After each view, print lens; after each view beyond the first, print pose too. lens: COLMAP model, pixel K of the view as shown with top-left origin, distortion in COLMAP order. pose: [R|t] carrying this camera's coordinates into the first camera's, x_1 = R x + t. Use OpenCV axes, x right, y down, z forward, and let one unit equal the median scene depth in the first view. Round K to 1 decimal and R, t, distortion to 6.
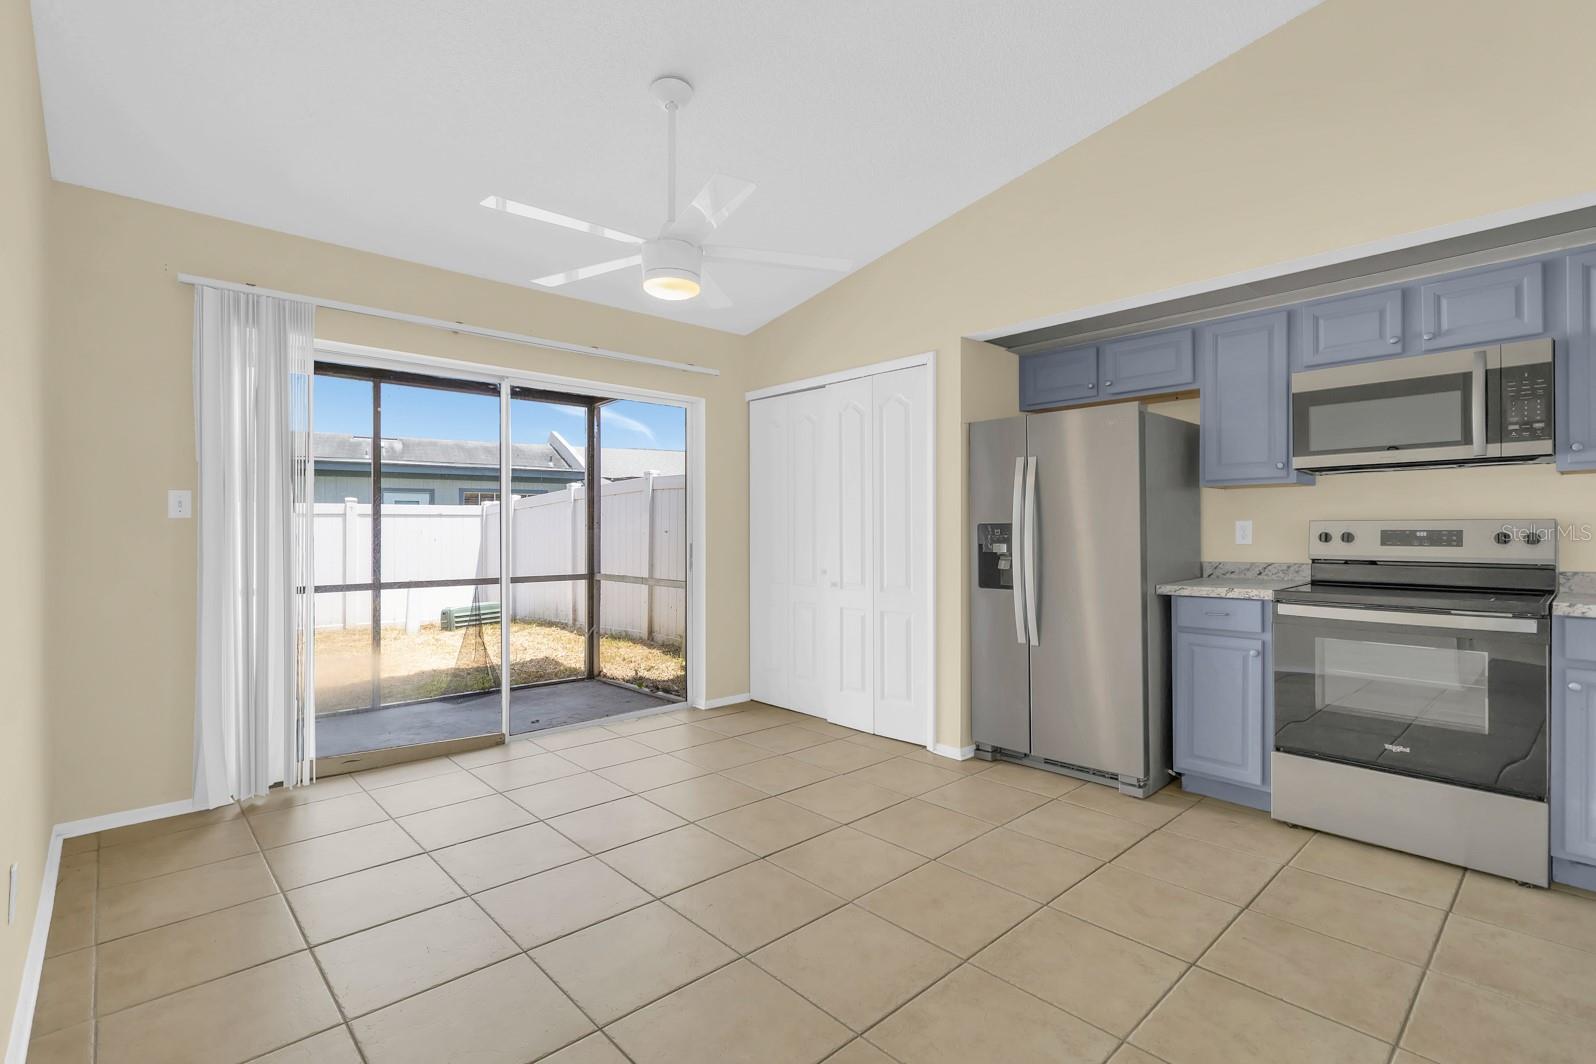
lens RADIAL K [[739.1, 0, 805.3], [0, 739.1, 536.5], [0, 0, 1]] dist [0.012030, 0.001048]
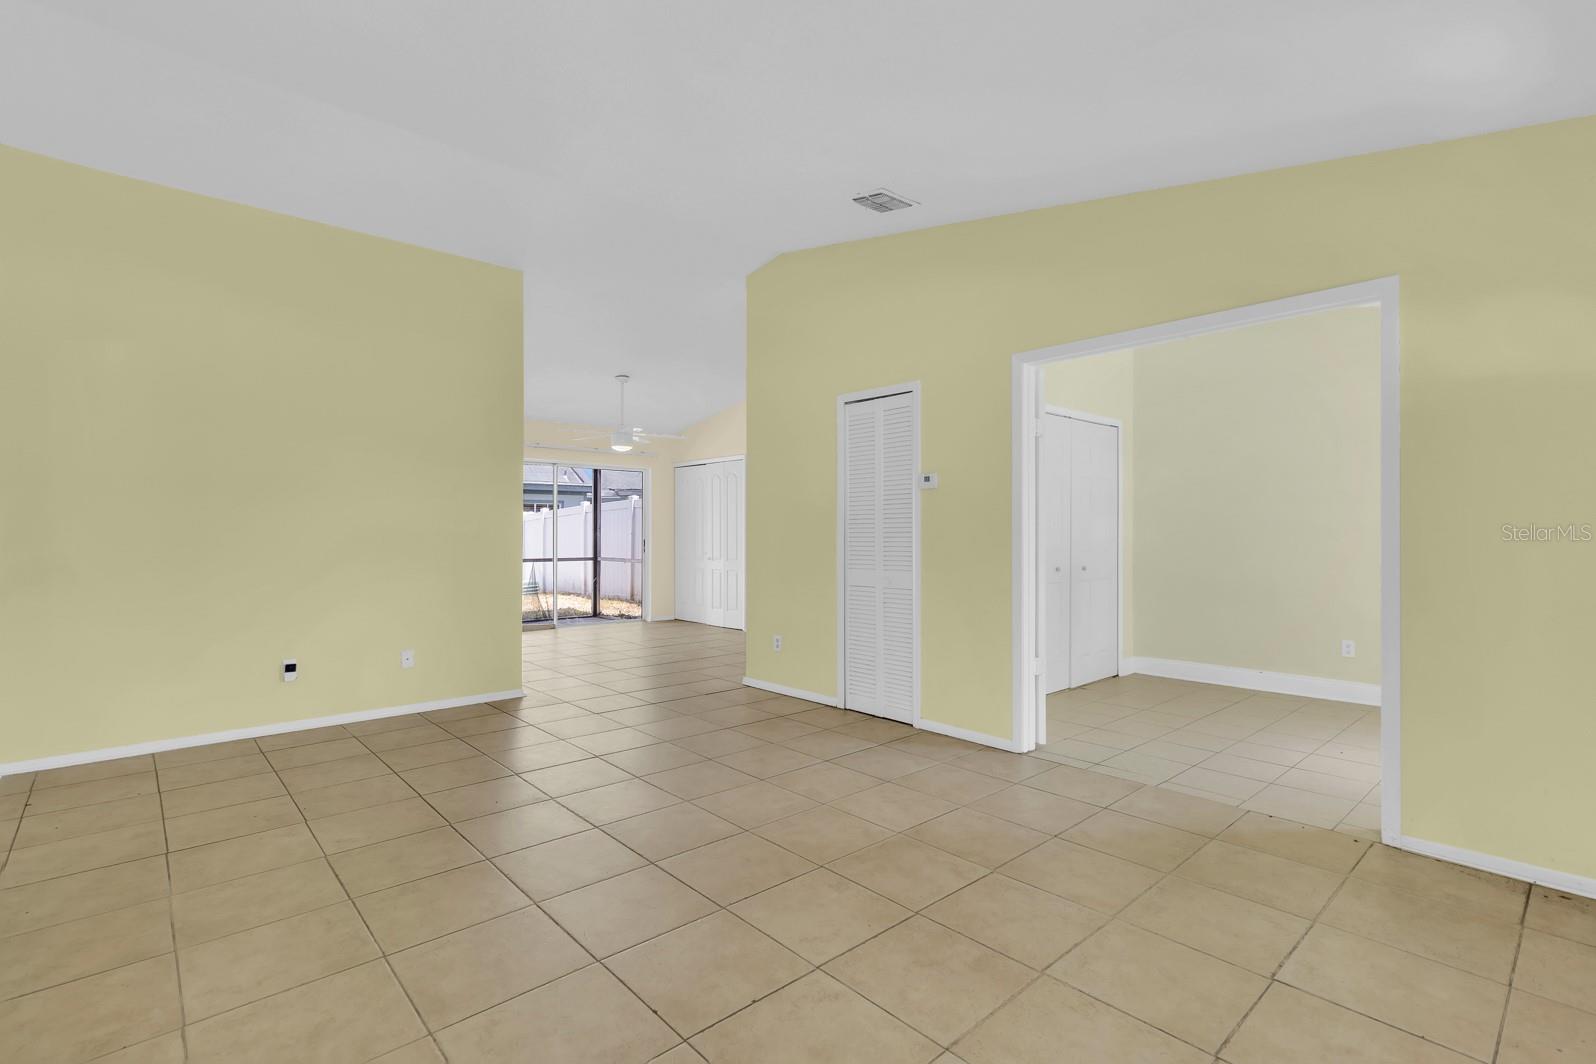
lens RADIAL K [[739.1, 0, 813.3], [0, 739.1, 528.3], [0, 0, 1]] dist [0.012030, 0.001048]
pose [[0.999989, 0.003439, -0.003045, 0.227003], [-0.003481, 0.999898, -0.013835, 0.004553], [0.002997, 0.013846, 0.999900, -0.734737]]
